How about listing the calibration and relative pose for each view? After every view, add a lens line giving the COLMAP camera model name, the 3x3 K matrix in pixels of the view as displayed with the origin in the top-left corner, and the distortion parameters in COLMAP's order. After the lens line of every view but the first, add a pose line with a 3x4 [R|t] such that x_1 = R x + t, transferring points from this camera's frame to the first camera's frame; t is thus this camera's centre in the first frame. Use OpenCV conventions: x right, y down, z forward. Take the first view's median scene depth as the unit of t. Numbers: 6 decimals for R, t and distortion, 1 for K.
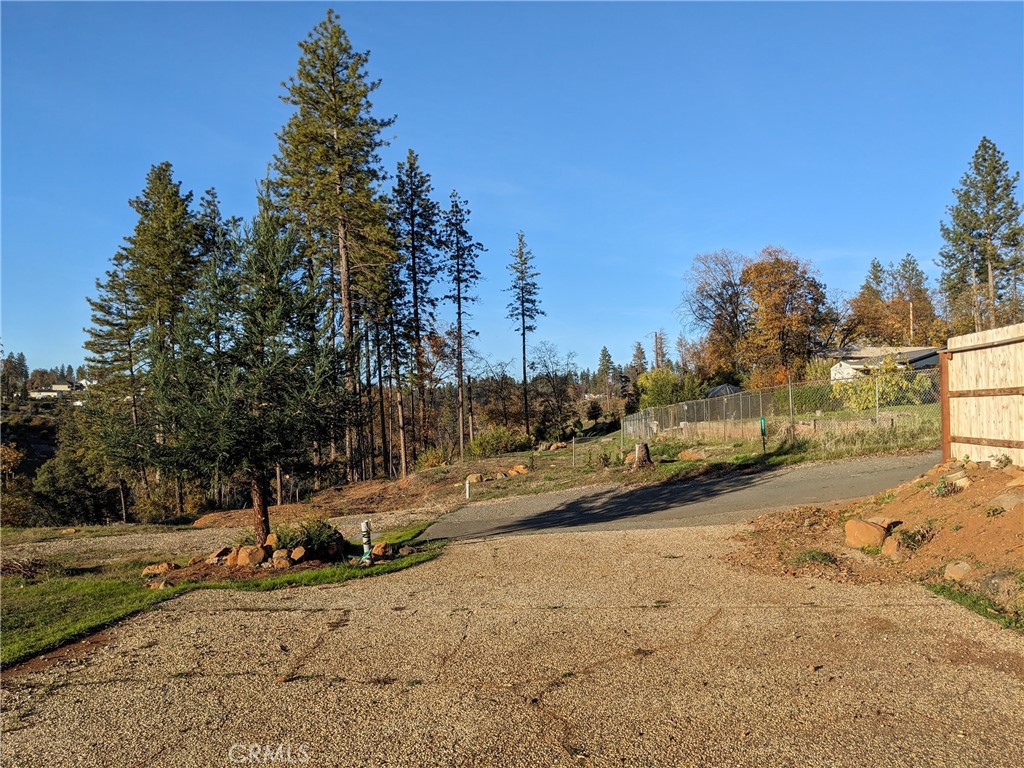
lens RADIAL K [[803.5, 0, 516.8], [0, 803.5, 372.0], [0, 0, 1]] dist [0.066690, -0.098374]
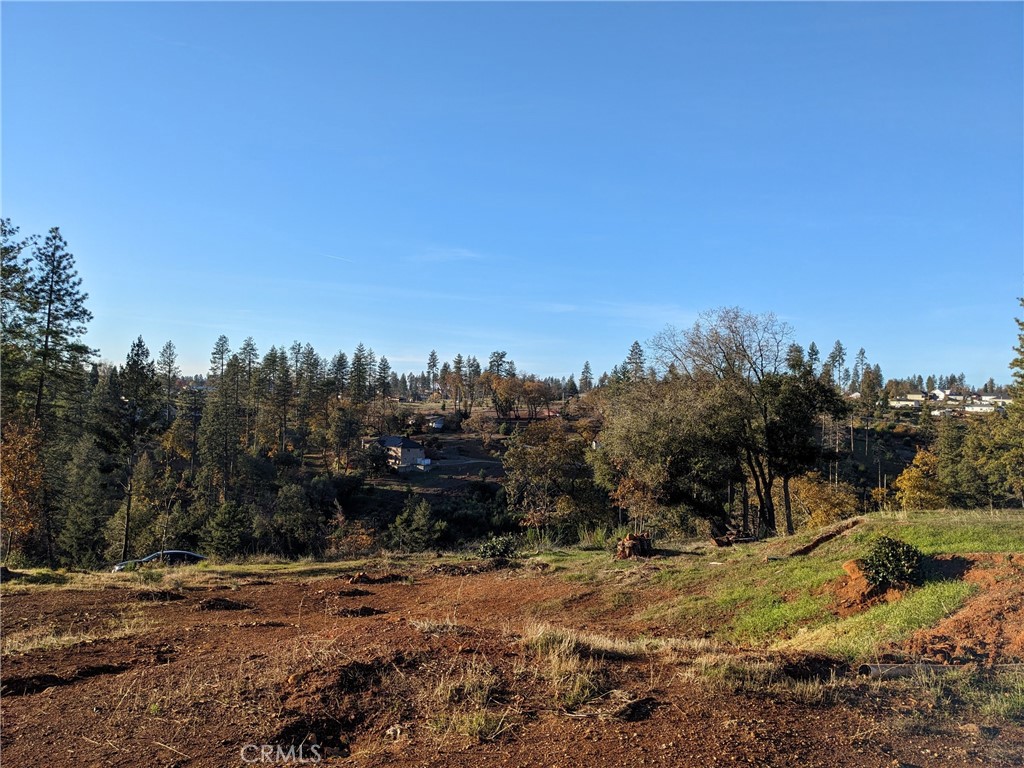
lens RADIAL K [[803.5, 0, 516.6], [0, 803.5, 393.1], [0, 0, 1]] dist [0.066690, -0.098374]
pose [[0.575138, 0.010178, -0.817993, -0.019441], [0.001482, 0.999908, 0.013484, -0.006260], [0.818055, -0.008967, 0.575070, -0.135235]]
